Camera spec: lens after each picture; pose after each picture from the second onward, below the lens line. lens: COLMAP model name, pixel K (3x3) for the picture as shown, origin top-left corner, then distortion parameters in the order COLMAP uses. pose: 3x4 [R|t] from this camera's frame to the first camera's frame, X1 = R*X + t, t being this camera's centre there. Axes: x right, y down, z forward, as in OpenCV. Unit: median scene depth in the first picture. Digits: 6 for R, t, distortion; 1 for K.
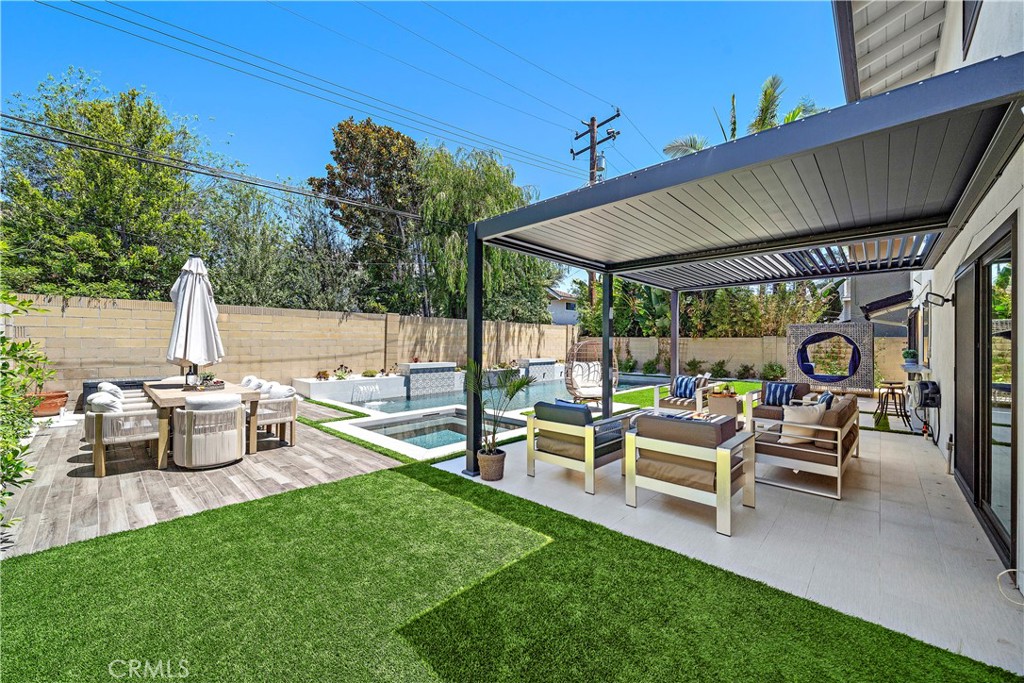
lens RADIAL K [[387.7, 0, 518.4], [0, 387.7, 345.0], [0, 0, 1]] dist [-0.005298, 0.000370]
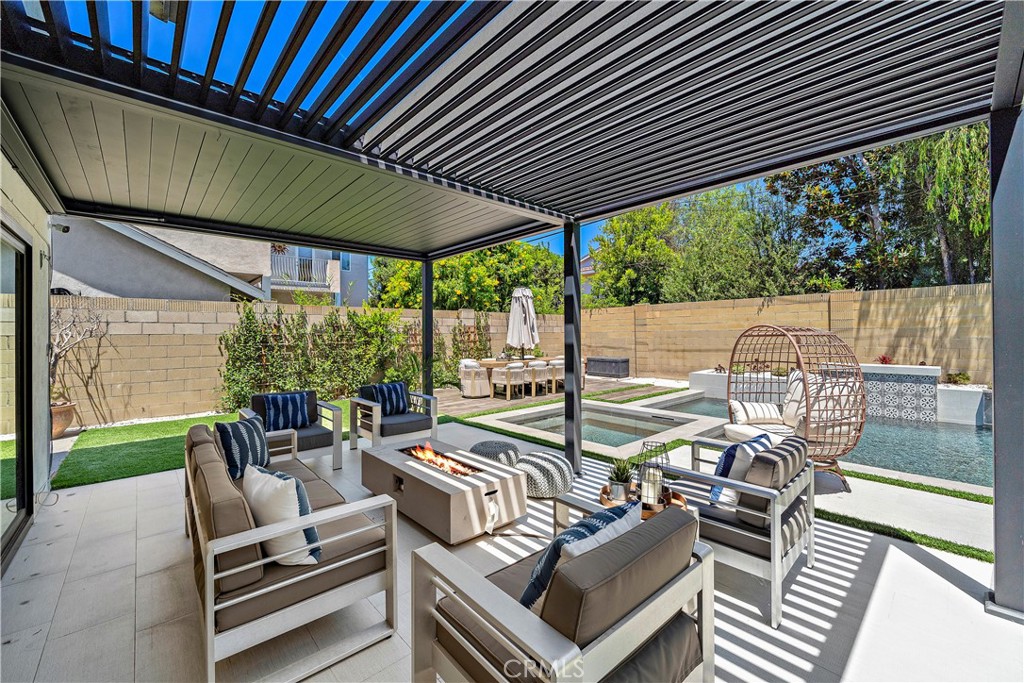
lens RADIAL K [[411.4, 0, 516.3], [0, 411.4, 331.4], [0, 0, 1]] dist [-0.000842, -0.000290]
pose [[-0.075270, -0.011691, -0.997095, 0.440380], [0.003473, 0.999922, -0.011987, -0.000863], [0.997157, -0.004365, -0.075224, 0.469147]]
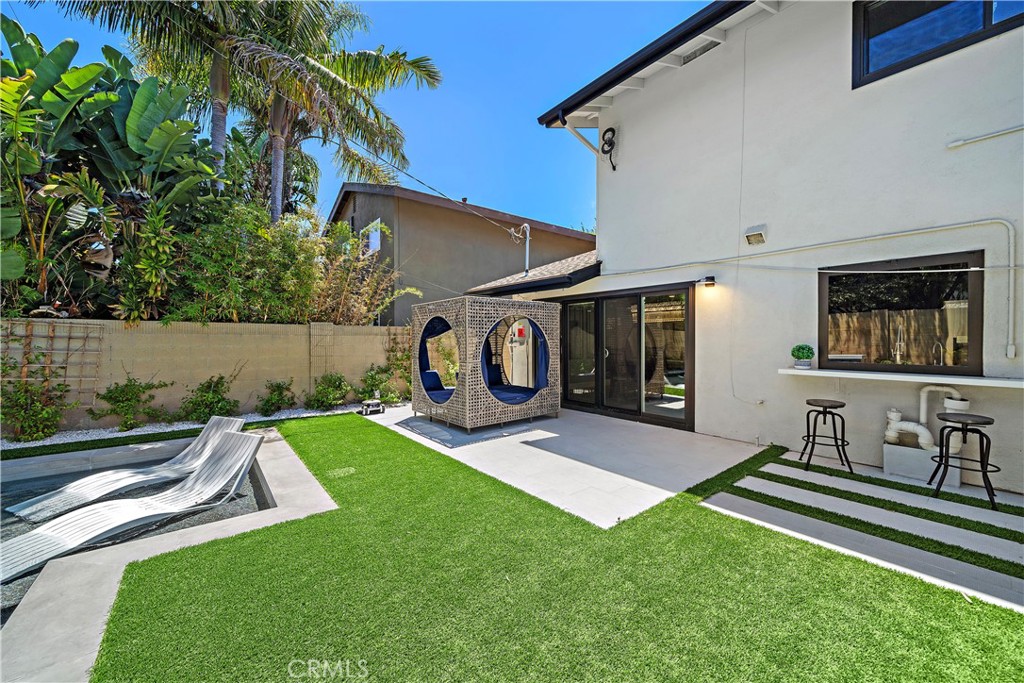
lens RADIAL K [[387.7, 0, 513.5], [0, 387.7, 339.0], [0, 0, 1]] dist [-0.005298, 0.000370]
pose [[0.144880, -0.005949, 0.989431, 0.194038], [0.007082, 0.999963, 0.004975, -0.001276], [-0.989424, 0.006286, 0.144917, 0.769759]]
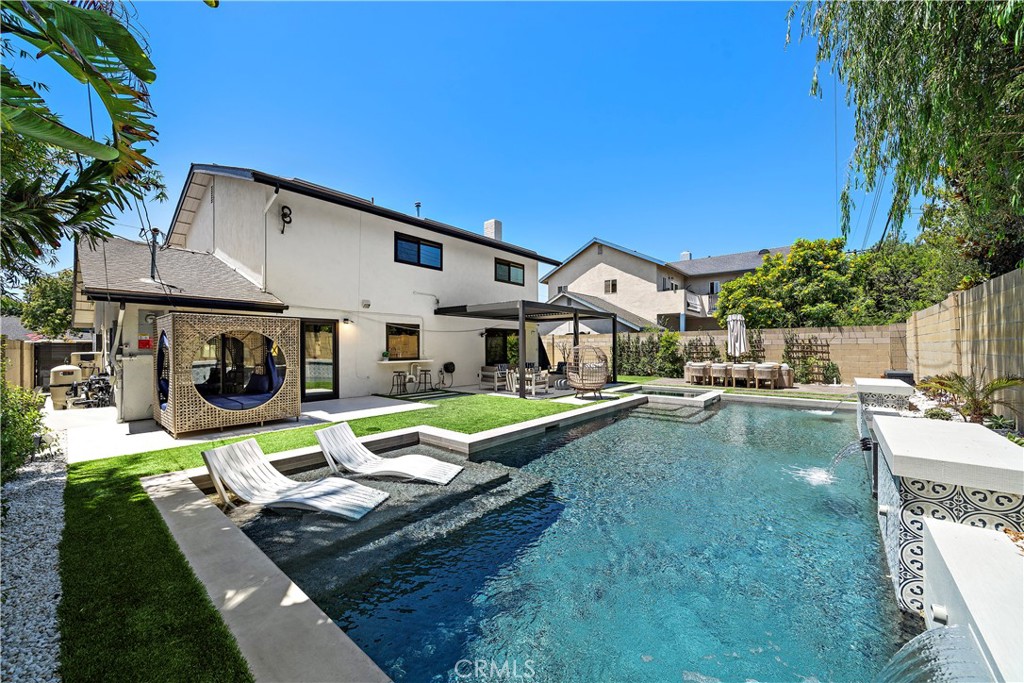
lens RADIAL K [[387.7, 0, 516.7], [0, 387.7, 346.6], [0, 0, 1]] dist [-0.005298, 0.000370]
pose [[-0.998643, 0.001043, -0.052077, 0.316814], [0.000958, 0.999998, 0.001664, -0.005875], [0.052078, 0.001612, -0.998642, 1.488710]]
